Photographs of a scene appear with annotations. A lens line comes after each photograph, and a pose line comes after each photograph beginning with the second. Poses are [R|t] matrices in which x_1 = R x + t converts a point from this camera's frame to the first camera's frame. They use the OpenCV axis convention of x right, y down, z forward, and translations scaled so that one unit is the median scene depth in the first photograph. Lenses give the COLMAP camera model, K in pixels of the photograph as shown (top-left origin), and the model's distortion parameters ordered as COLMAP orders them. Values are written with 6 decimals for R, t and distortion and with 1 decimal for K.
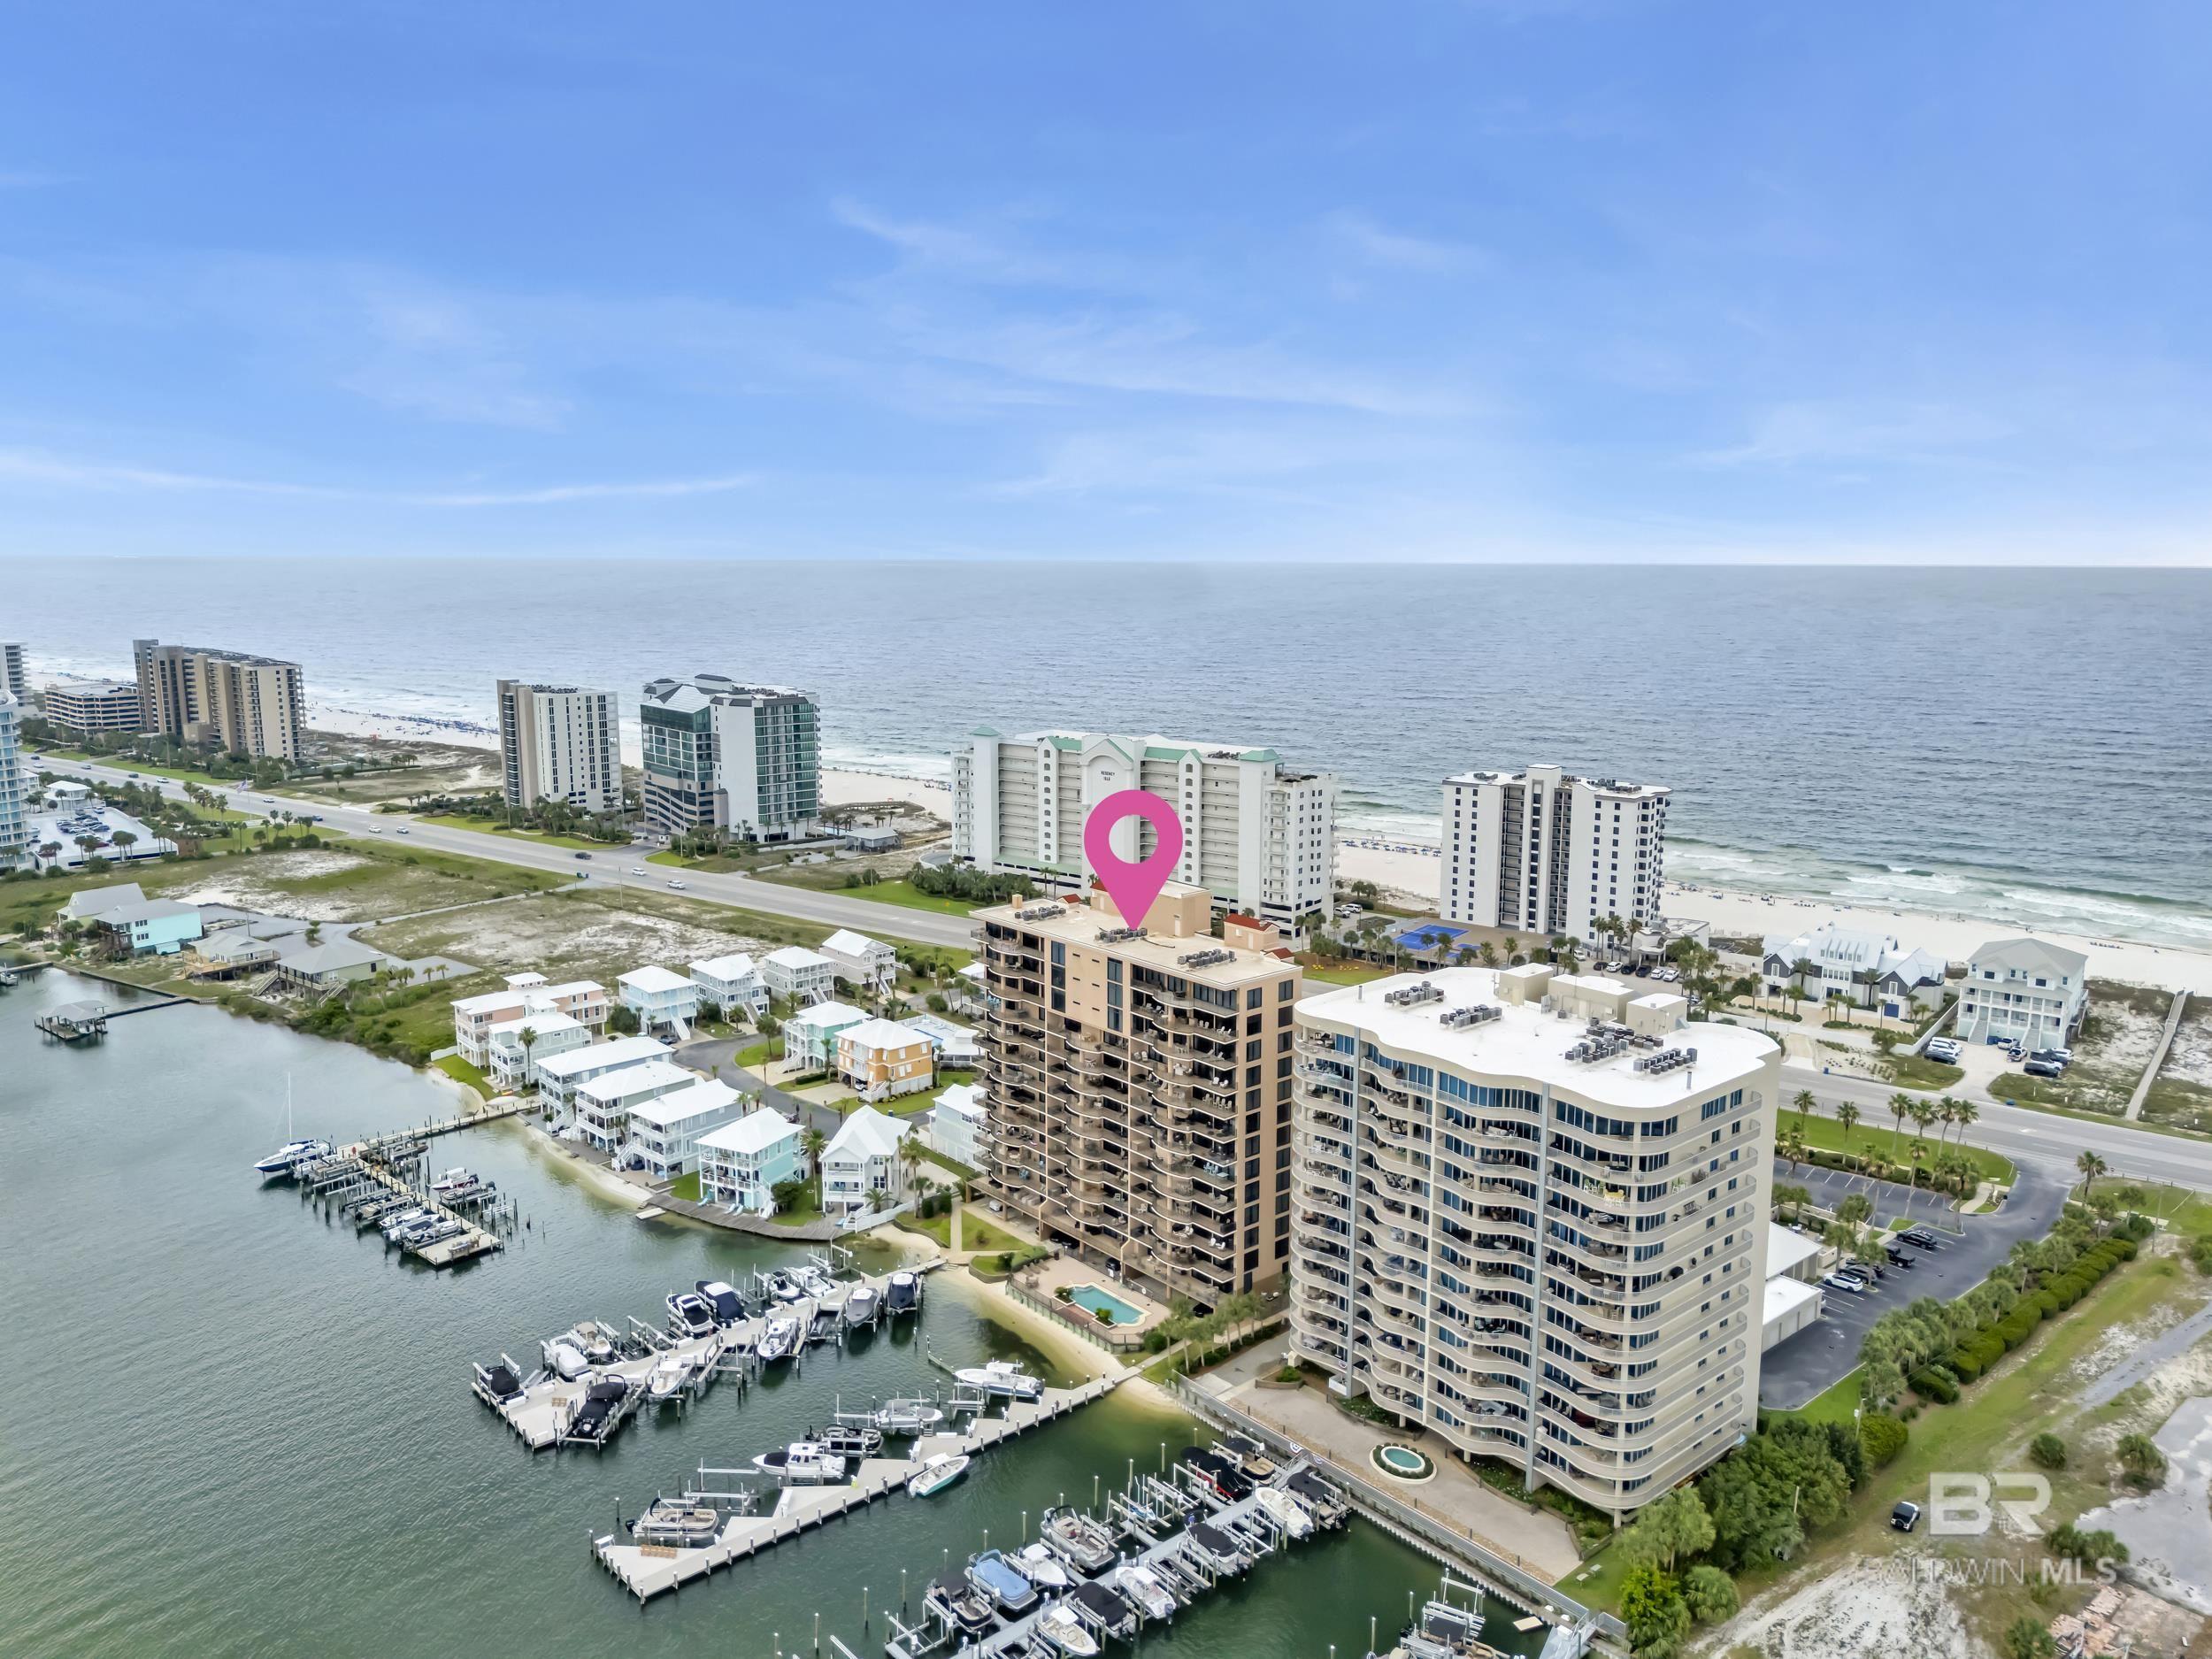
lens RADIAL K [[1640.9, 0, 1093.6], [0, 1640.9, 822.2], [0, 0, 1]] dist [0.108240, -0.191959]
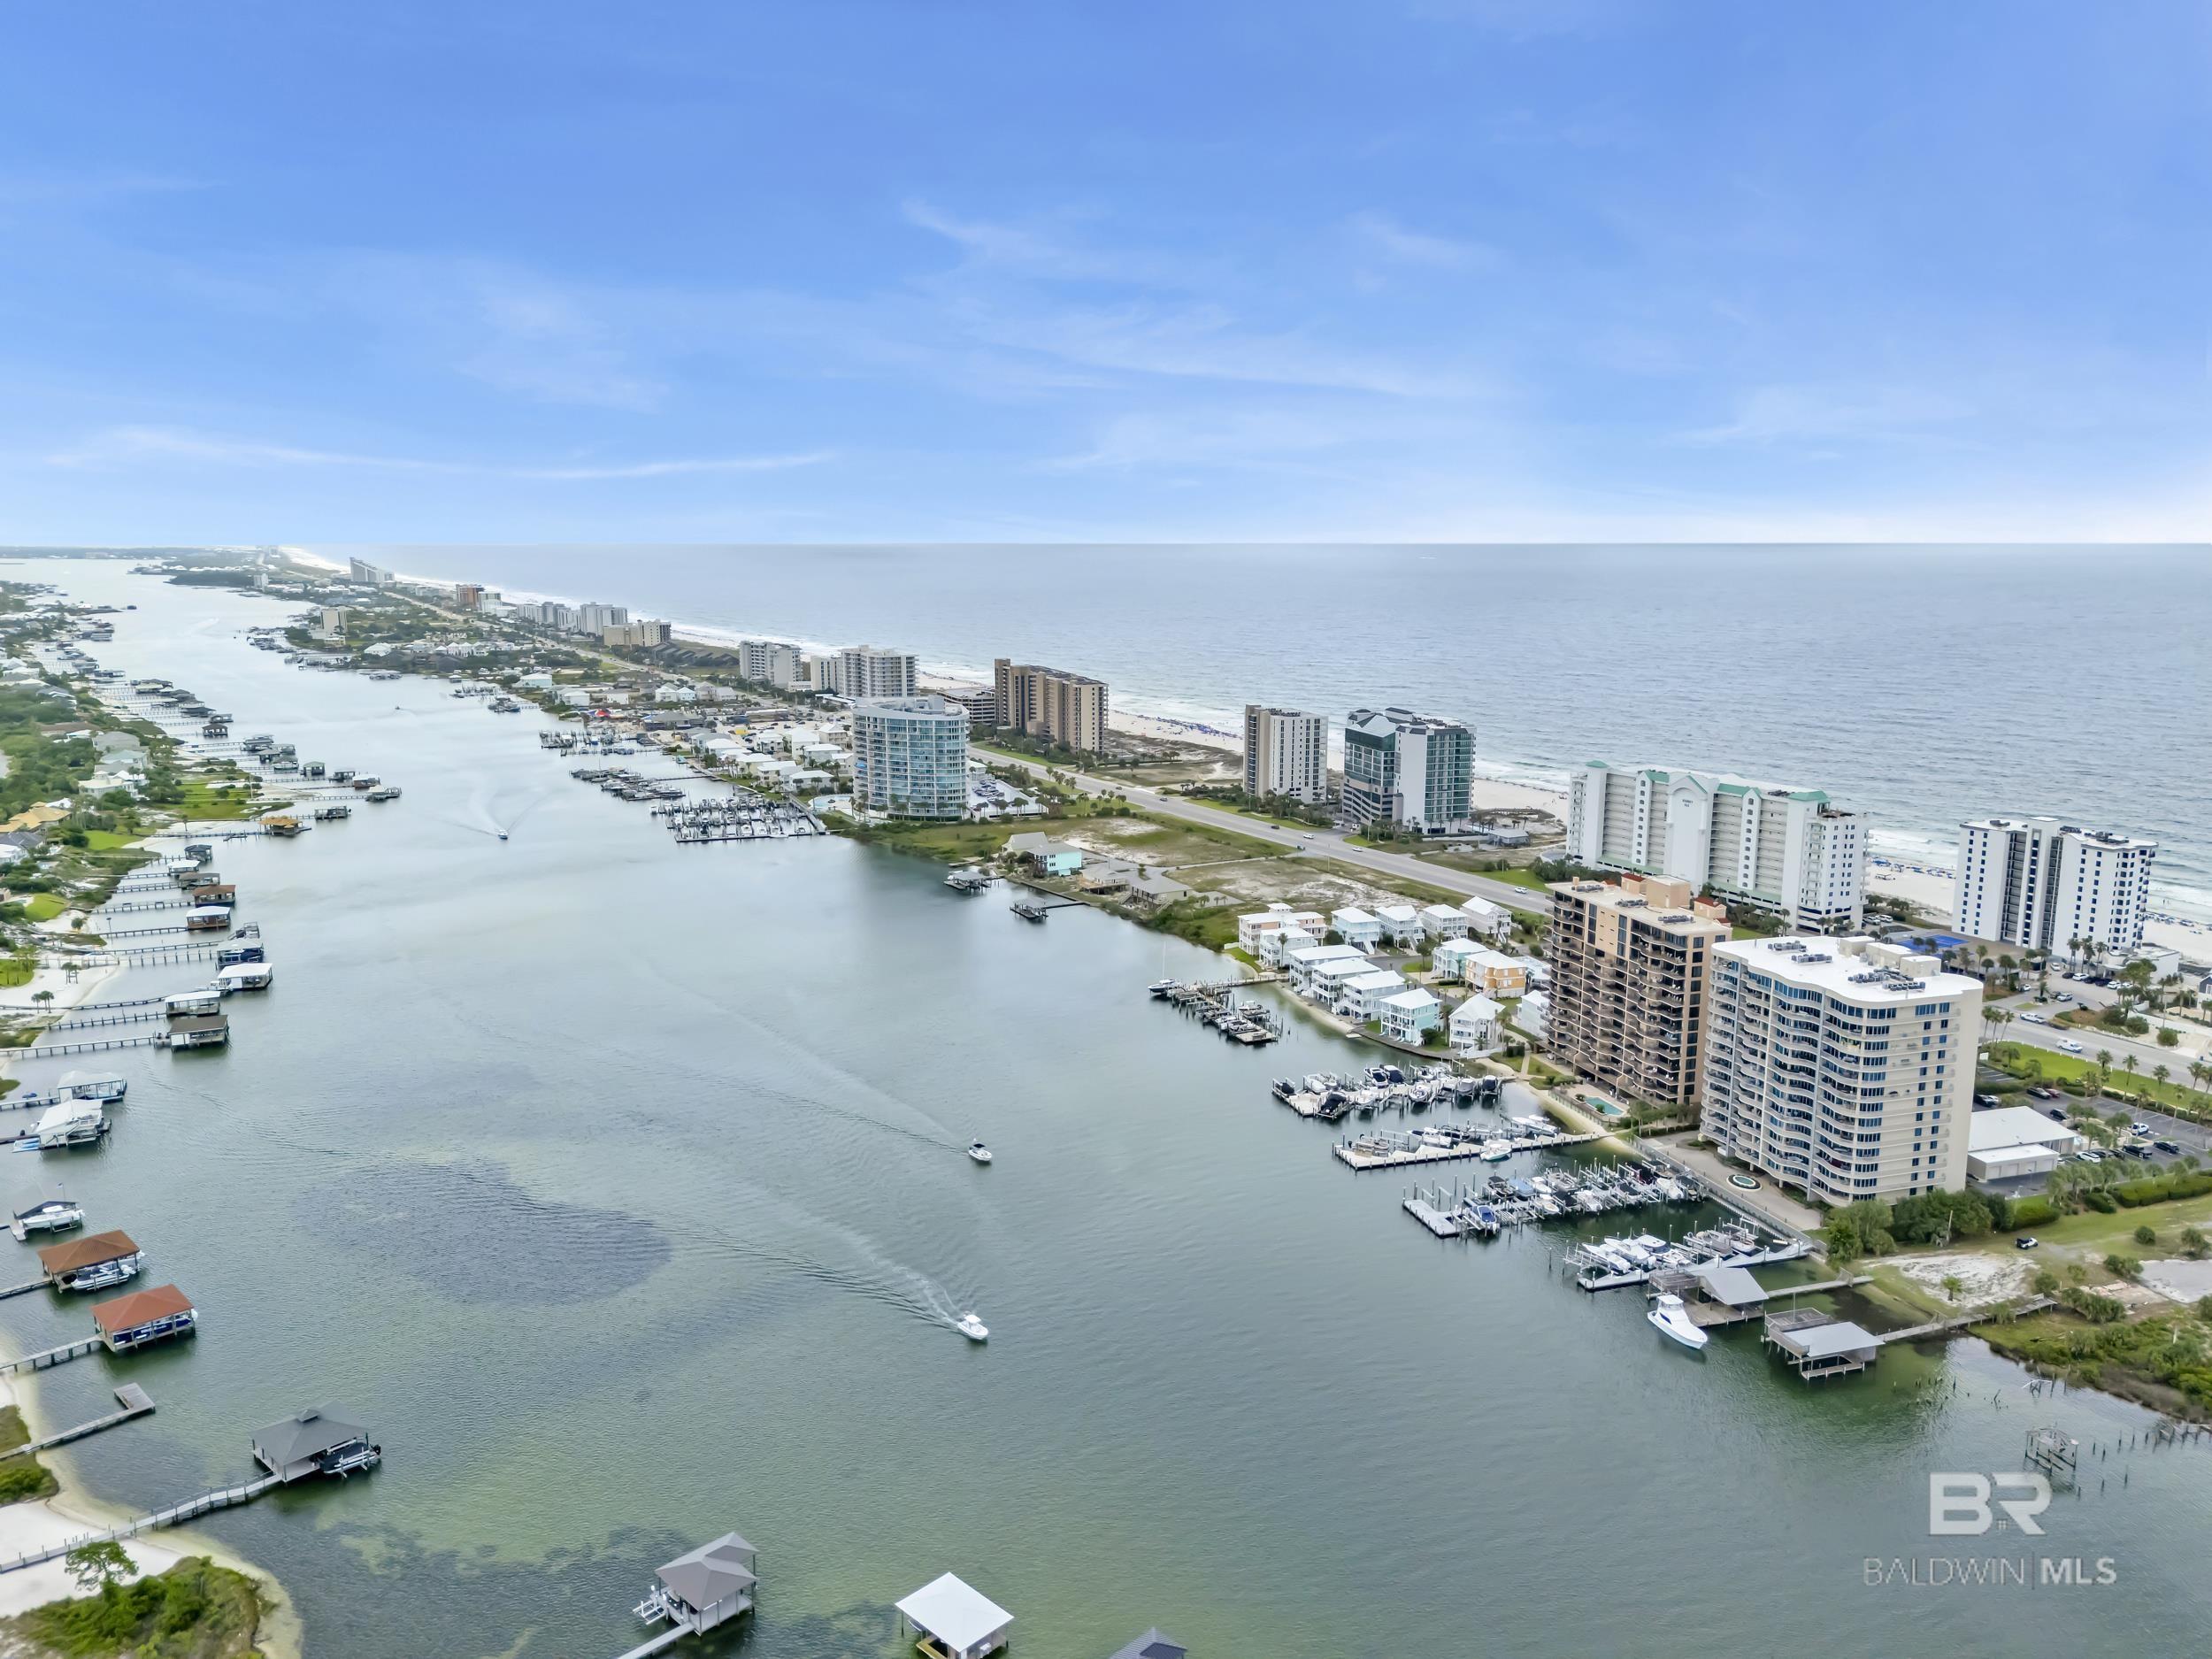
lens RADIAL K [[1634.0, 0, 1099.2], [0, 1634.0, 839.2], [0, 0, 1]] dist [0.073844, -0.074463]
pose [[0.921501, 0.072616, -0.381528, 0.099649], [-0.066178, 0.997357, 0.029987, -0.009157], [0.382697, -0.002384, 0.923871, -0.525220]]
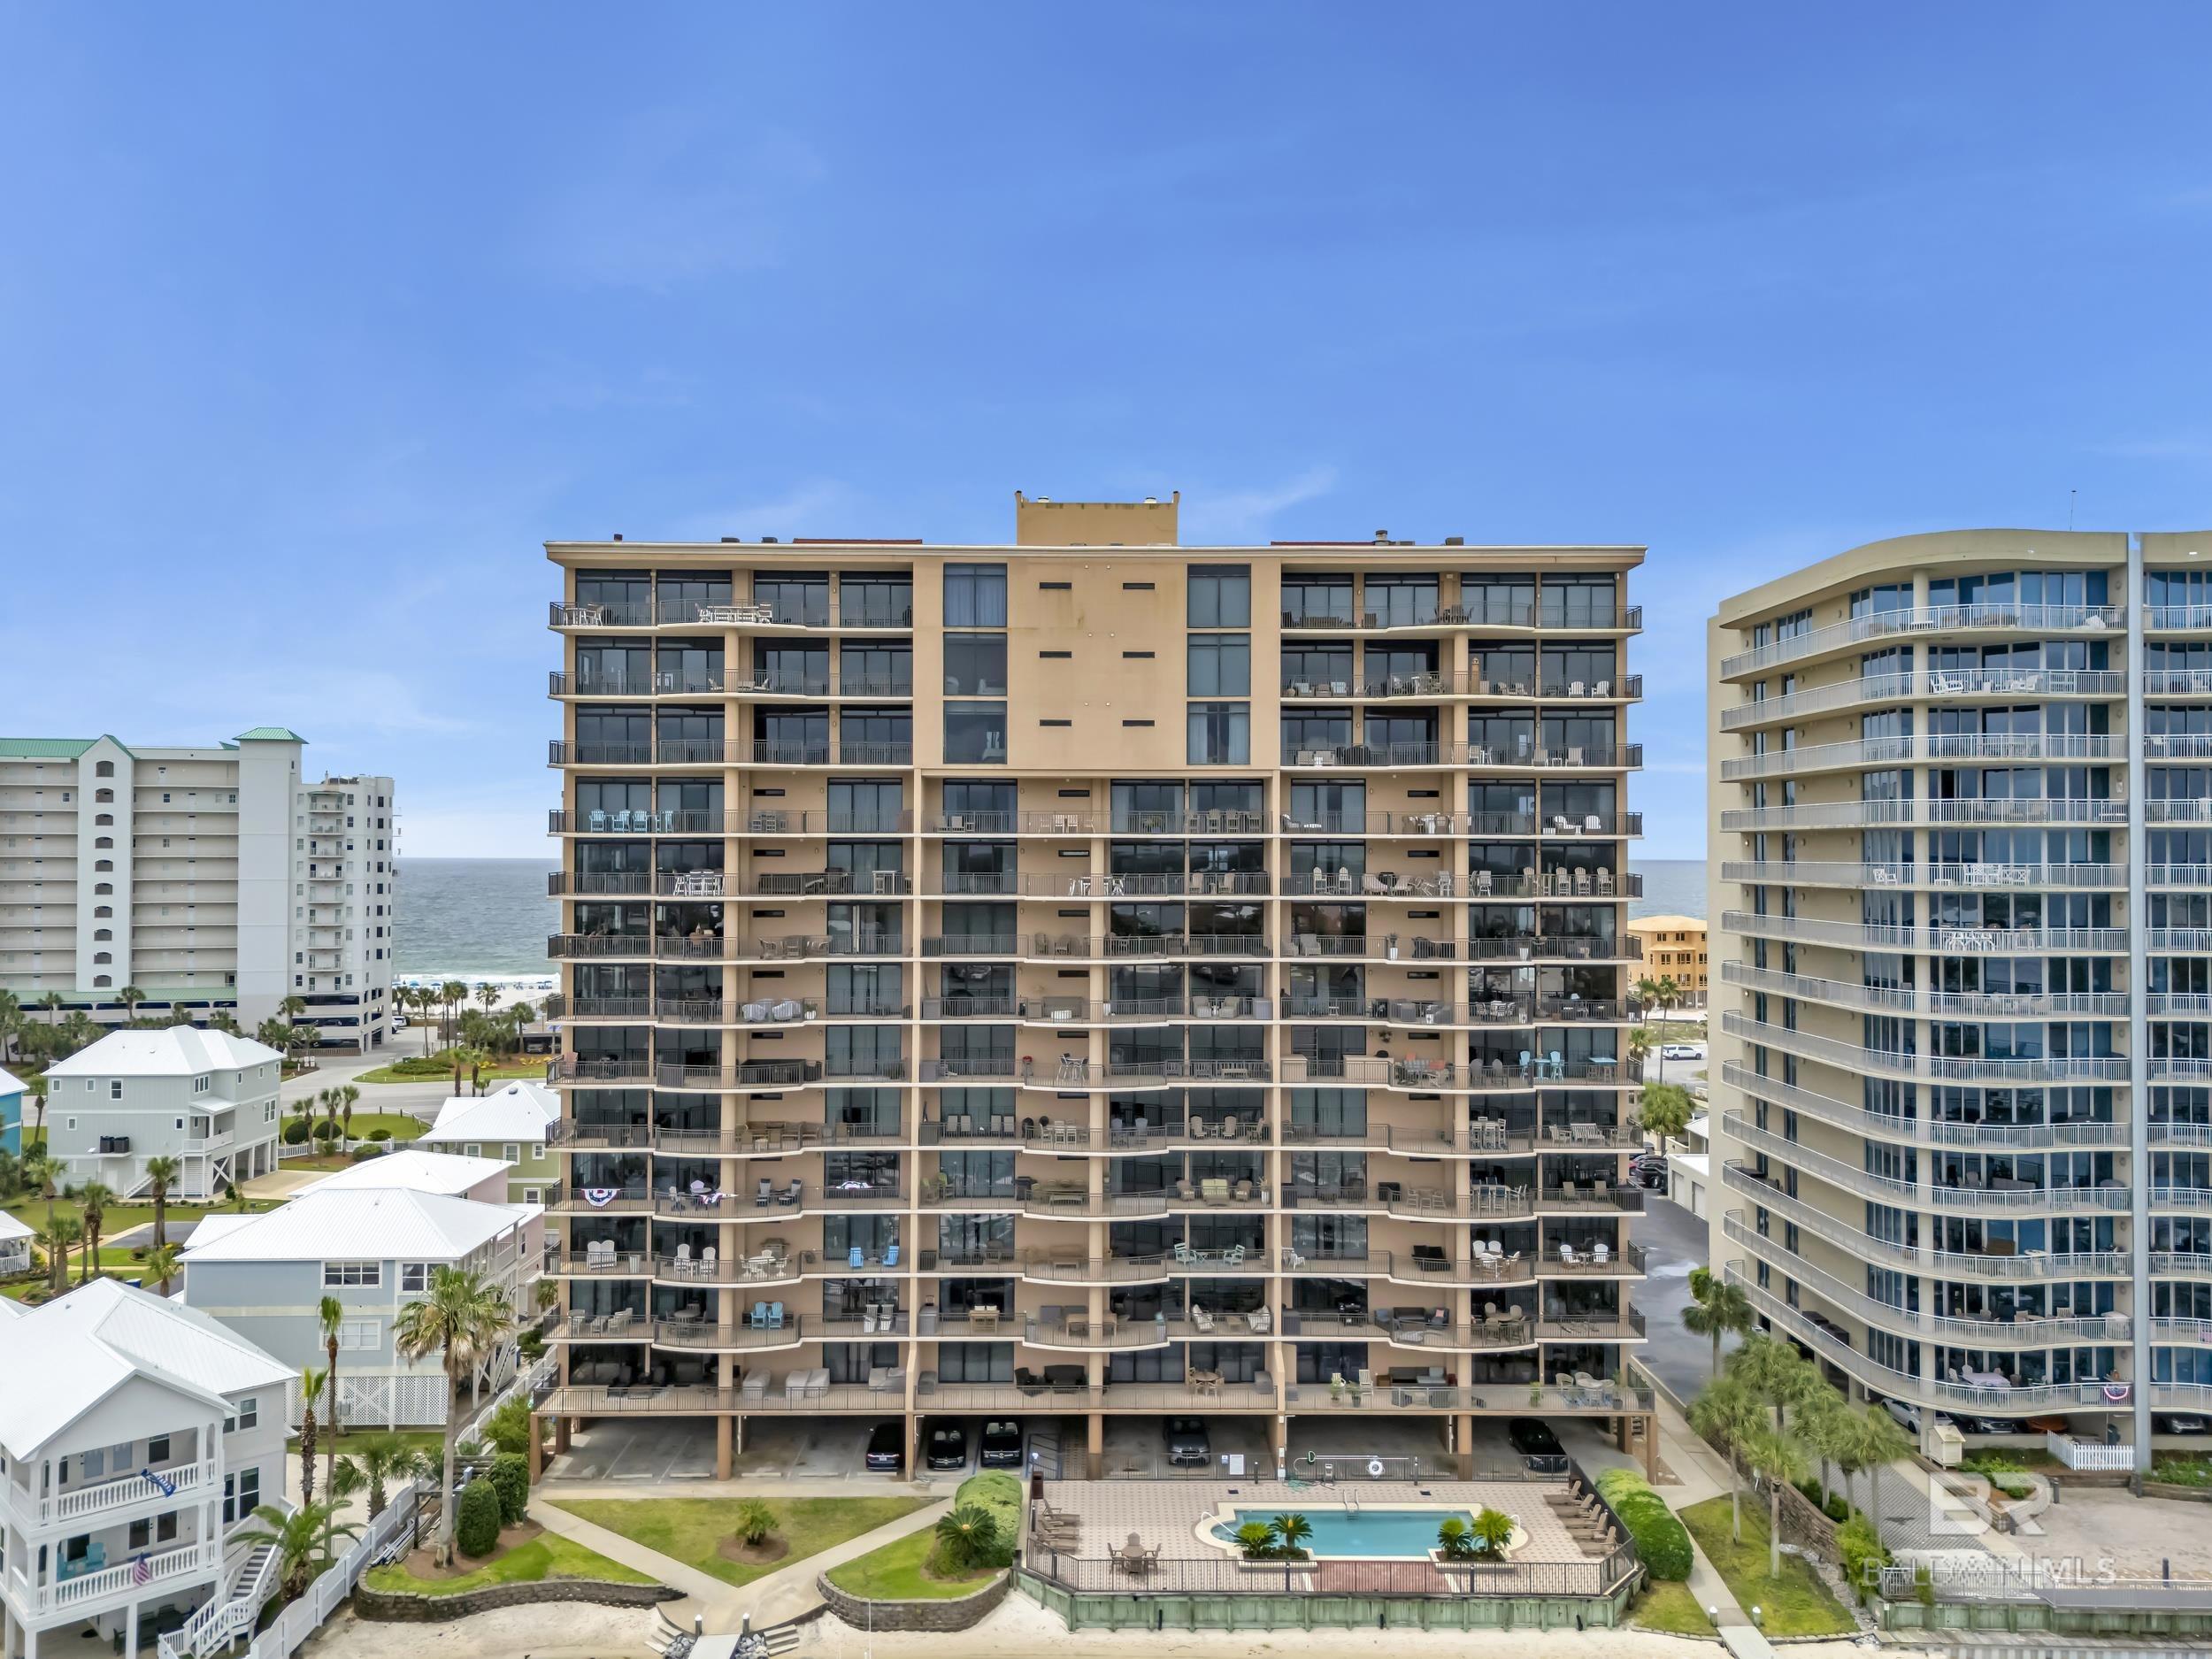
lens RADIAL K [[1652.4, 0, 1107.1], [0, 1652.4, 823.1], [0, 0, 1]] dist [0.070326, -0.059749]
pose [[0.643310, 0.017526, 0.765405, -0.179542], [0.126808, 0.983490, -0.129100, 0.114897], [-0.755031, 0.180111, 0.630467, 0.487173]]
